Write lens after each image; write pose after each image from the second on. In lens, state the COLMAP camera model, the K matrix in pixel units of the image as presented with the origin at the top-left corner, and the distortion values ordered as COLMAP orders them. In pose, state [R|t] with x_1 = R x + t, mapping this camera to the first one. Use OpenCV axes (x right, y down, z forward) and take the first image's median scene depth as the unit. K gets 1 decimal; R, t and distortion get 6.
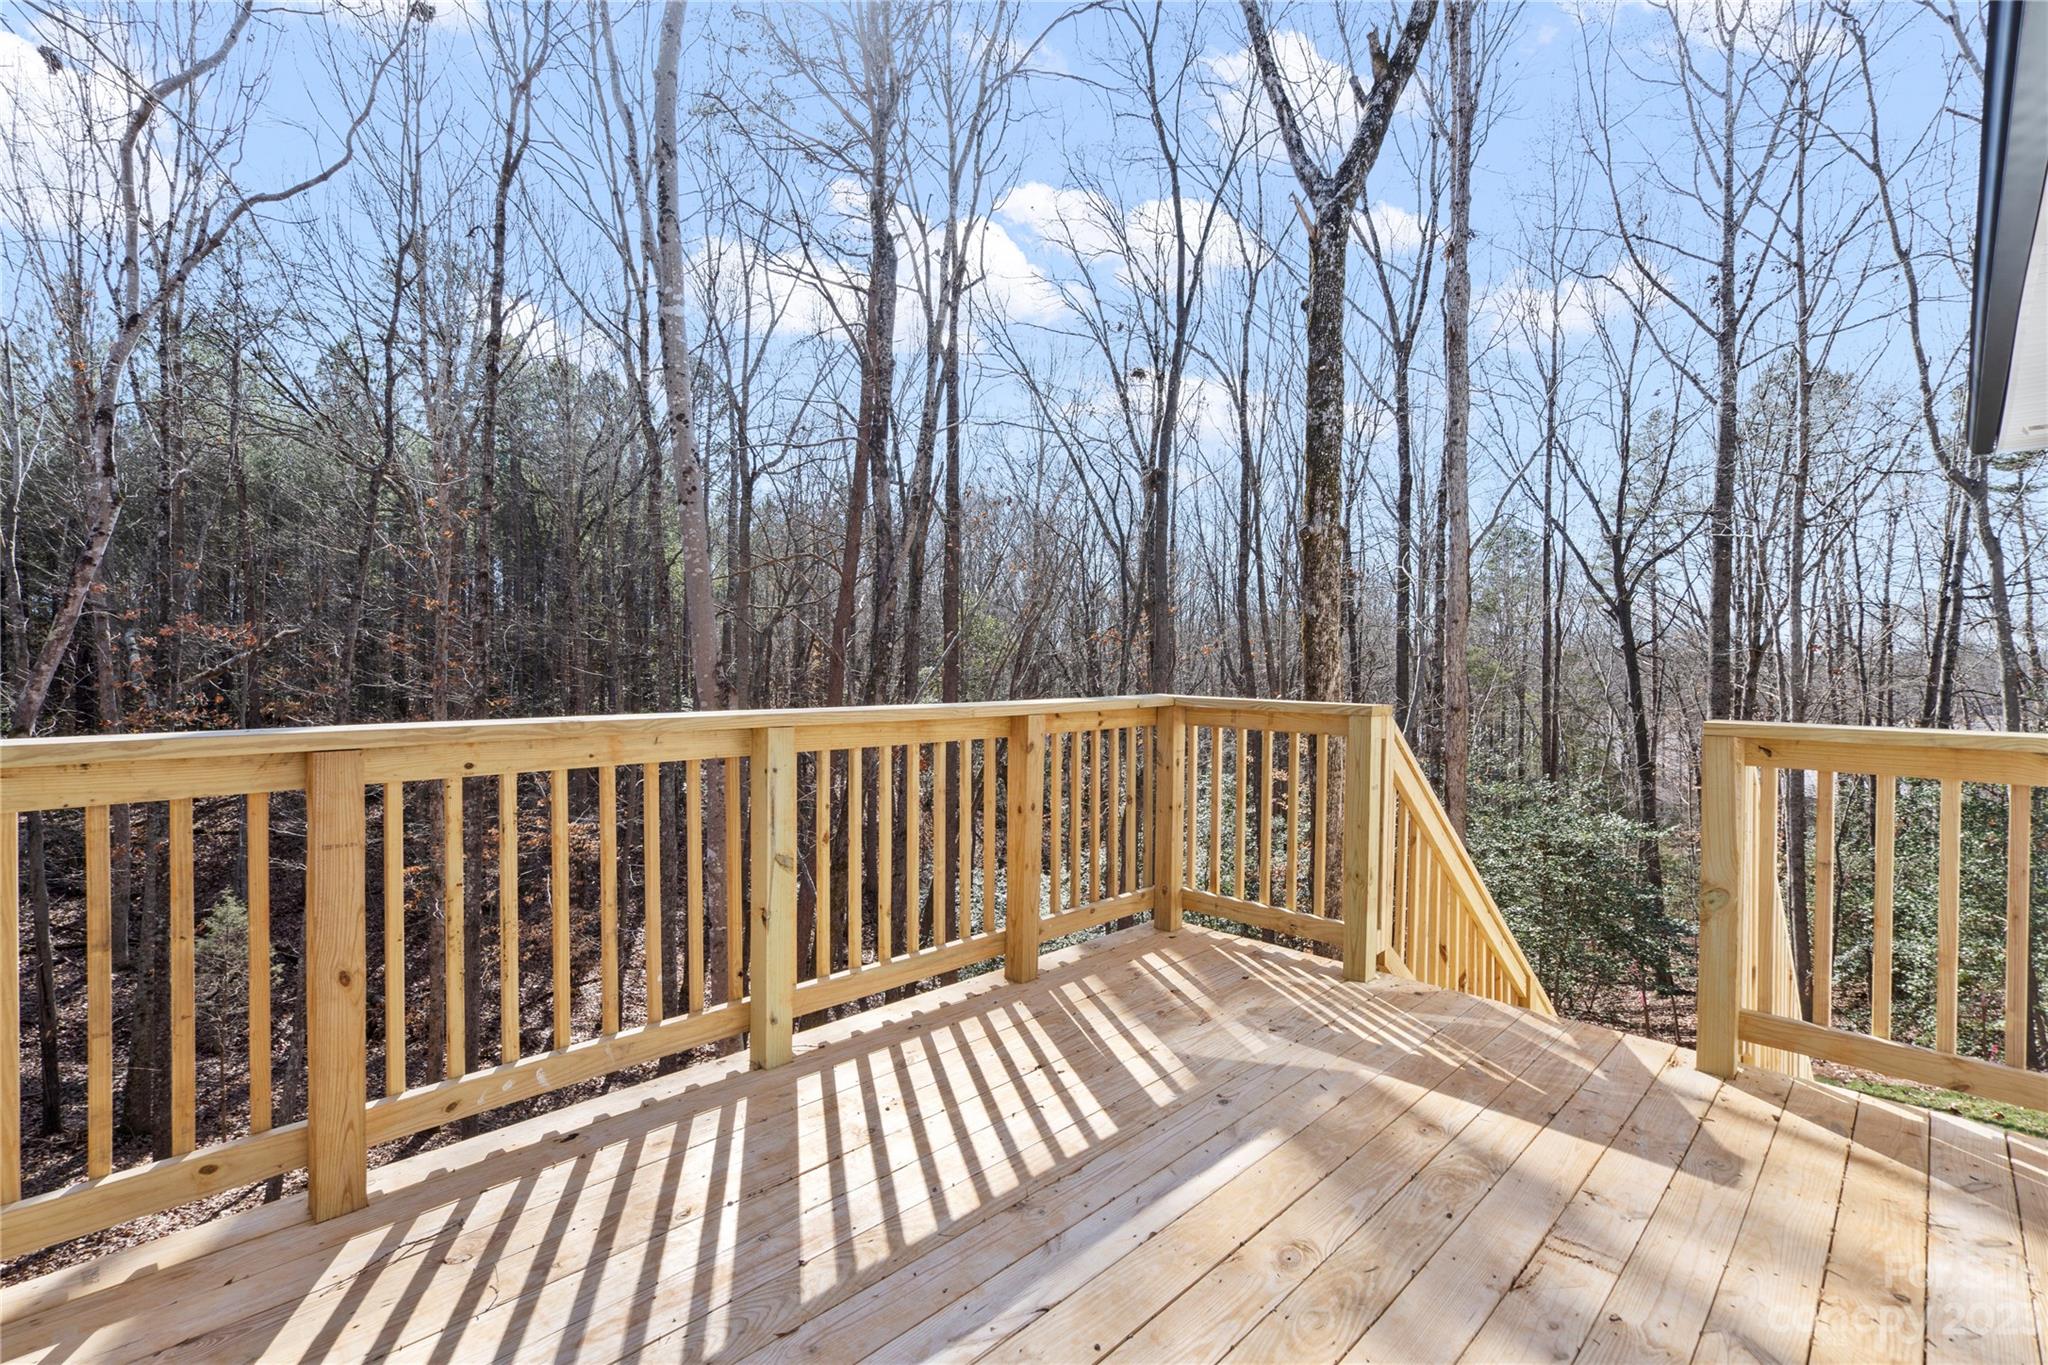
lens RADIAL K [[953.0, 0, 1024.4], [0, 953.0, 690.4], [0, 0, 1]] dist [-0.000539, 0.000900]
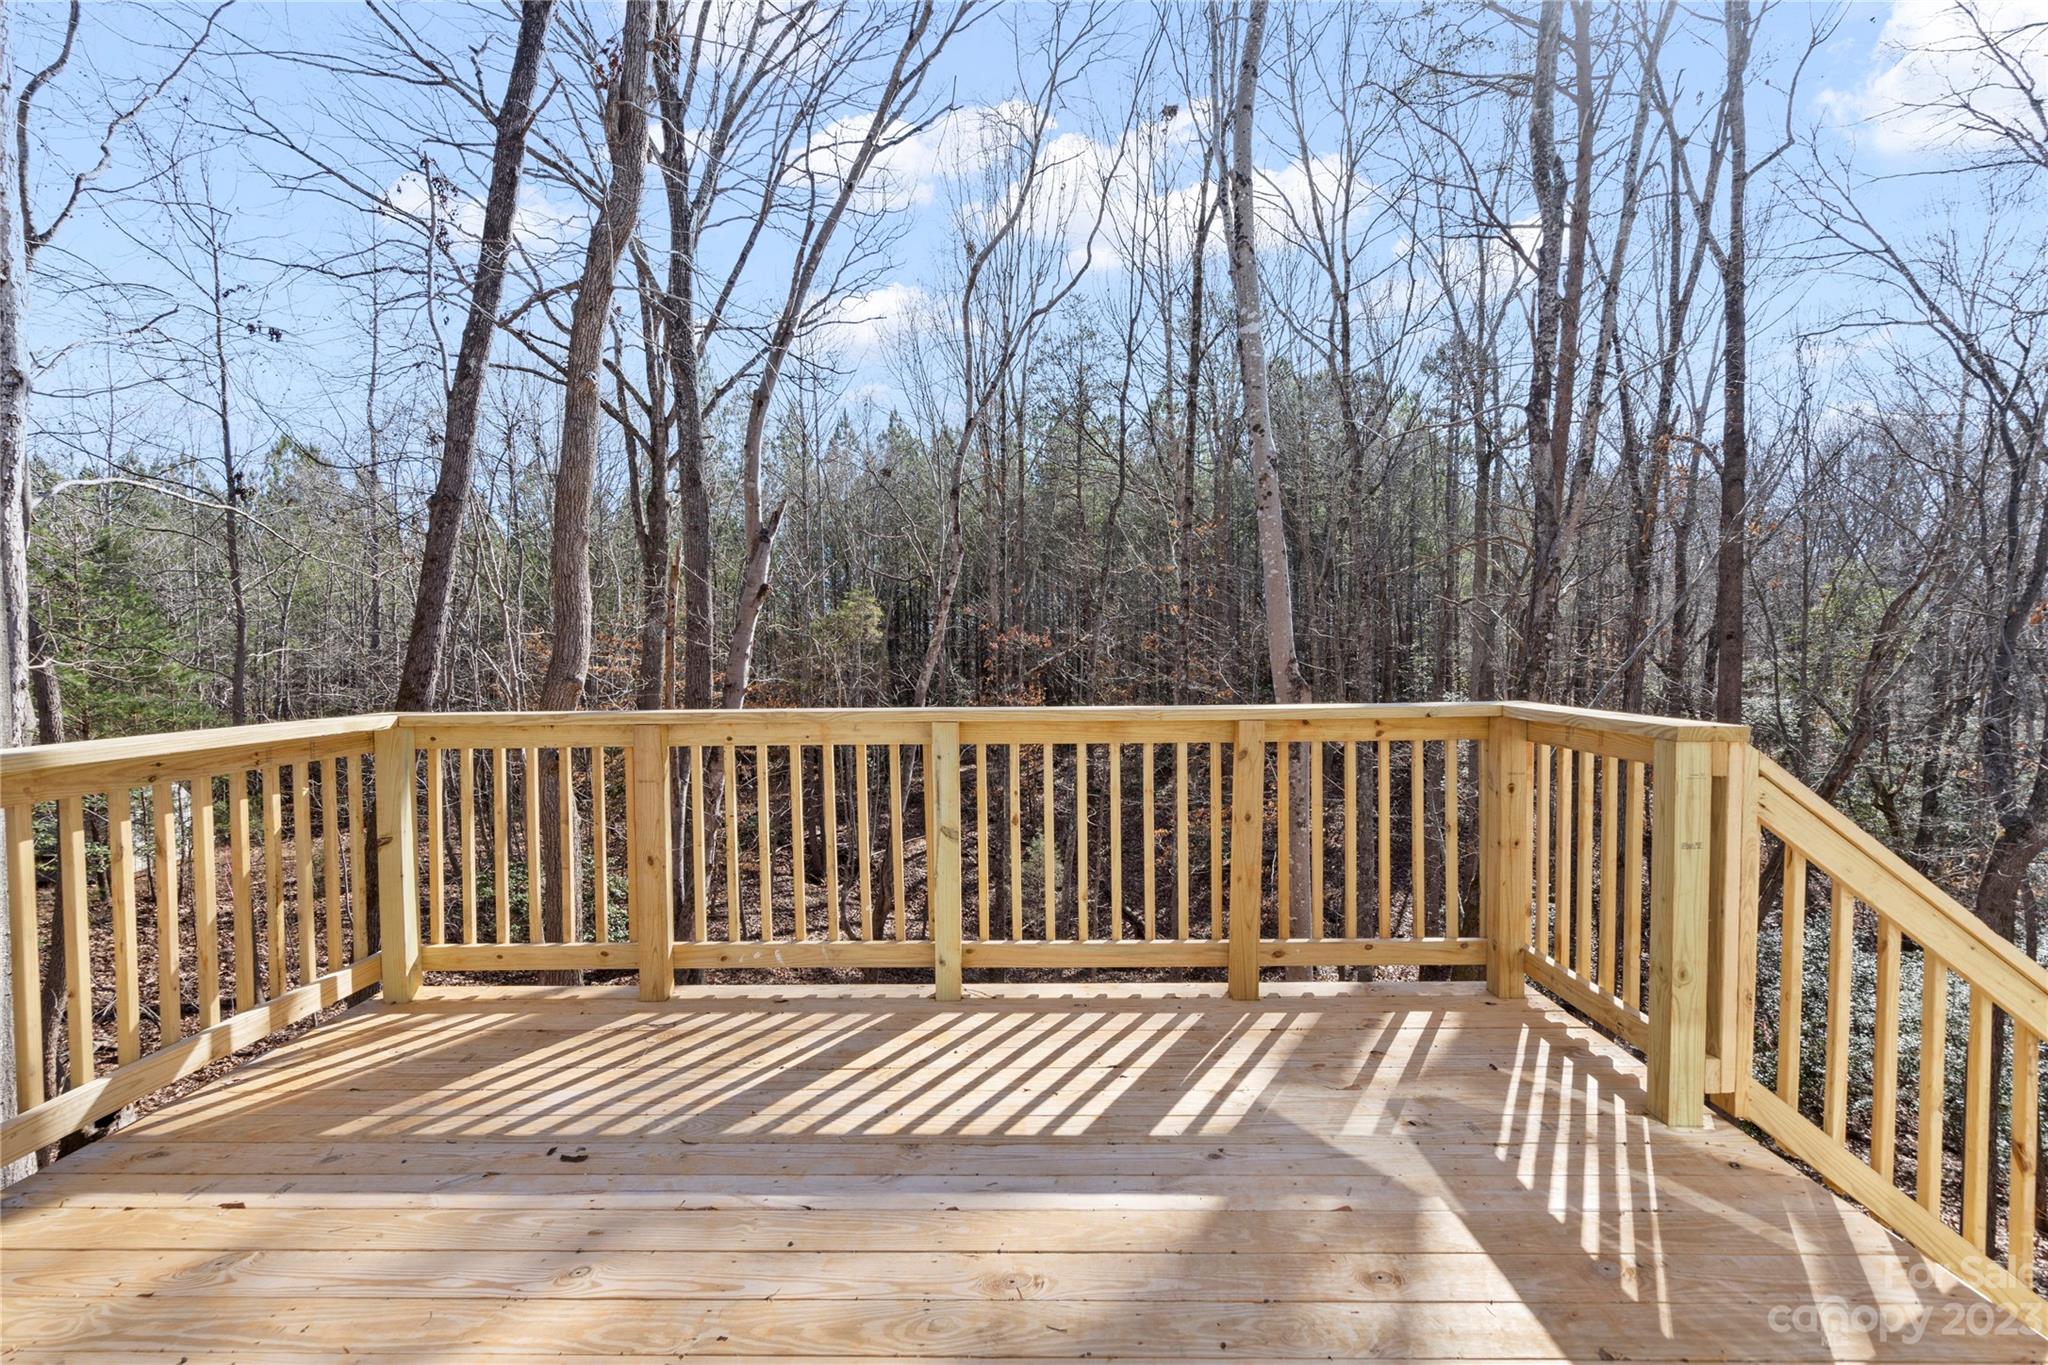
lens RADIAL K [[953.0, 0, 1003.2], [0, 953.0, 673.0], [0, 0, 1]] dist [-0.000539, 0.000900]
pose [[0.685119, 0.001644, -0.728430, 0.689983], [-0.008672, 0.999945, -0.005900, -0.017957], [0.728380, 0.010359, 0.685095, 0.218646]]
